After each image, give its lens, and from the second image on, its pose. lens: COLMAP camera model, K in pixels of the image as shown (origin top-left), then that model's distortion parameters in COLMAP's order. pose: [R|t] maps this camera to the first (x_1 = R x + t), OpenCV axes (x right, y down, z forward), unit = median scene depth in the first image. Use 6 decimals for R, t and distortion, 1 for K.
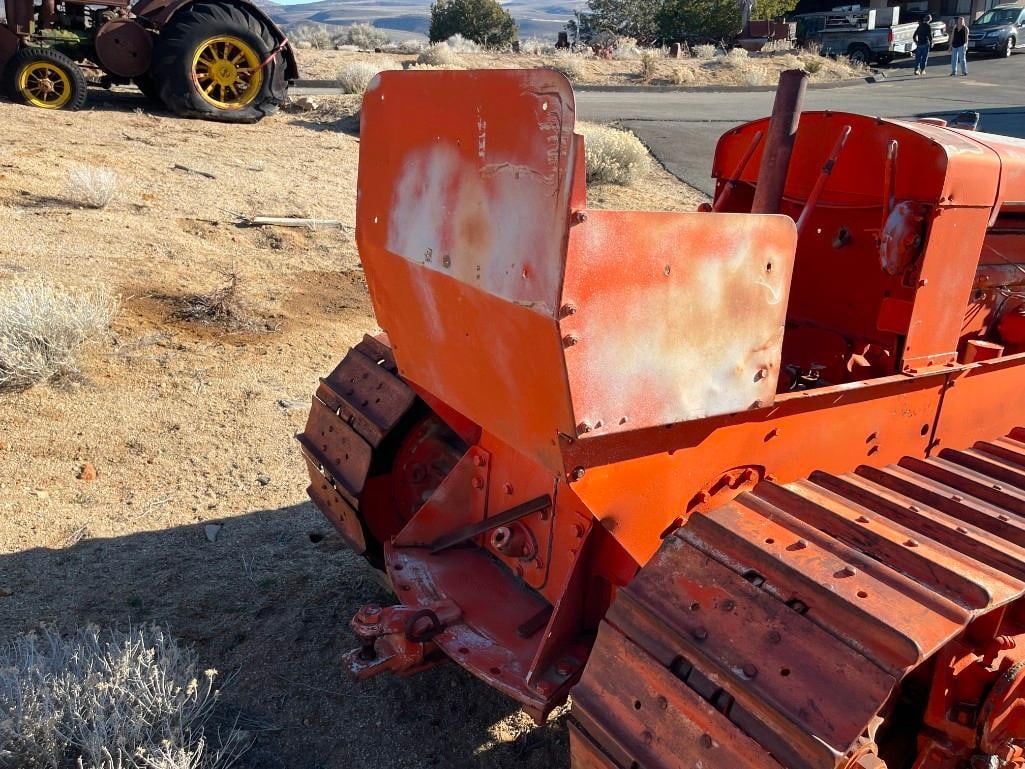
lens RADIAL K [[804.3, 0, 520.5], [0, 804.3, 371.1], [0, 0, 1]] dist [0.035213, -0.029050]
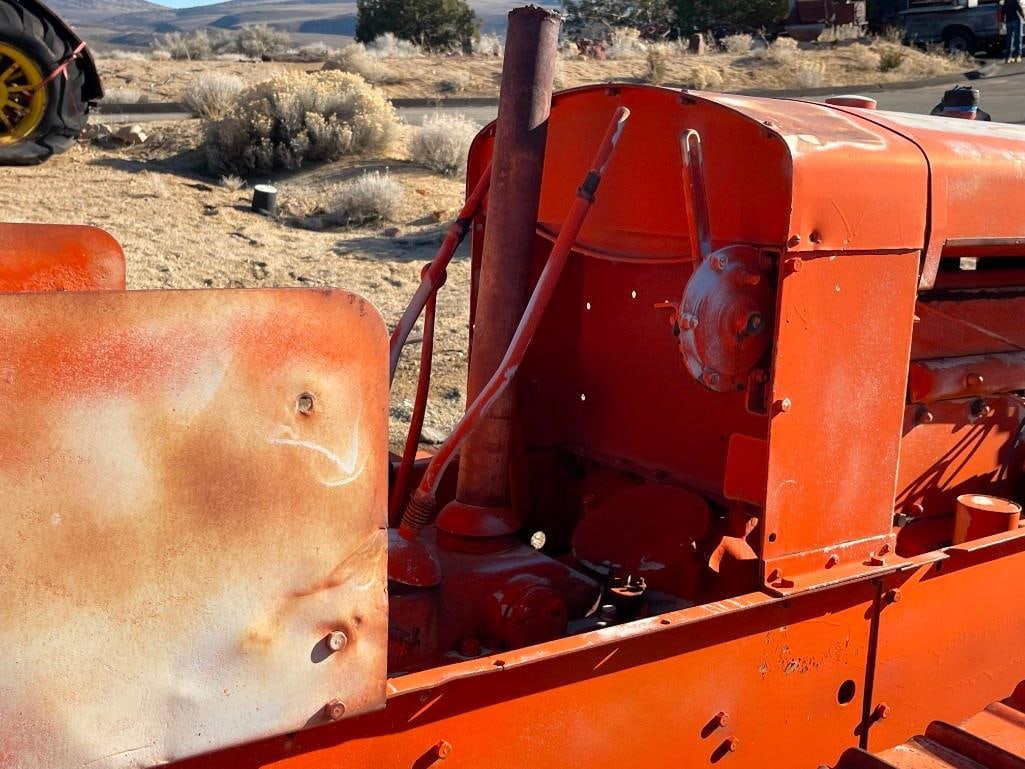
lens RADIAL K [[1163.1, 0, 541.8], [0, 1163.1, 361.5], [0, 0, 1]] dist [0.022410, 0.000000]
pose [[0.999105, -0.040242, 0.013015, 0.345740], [0.041523, 0.991788, -0.120968, -0.056286], [-0.008040, 0.121400, 0.992571, 0.292844]]
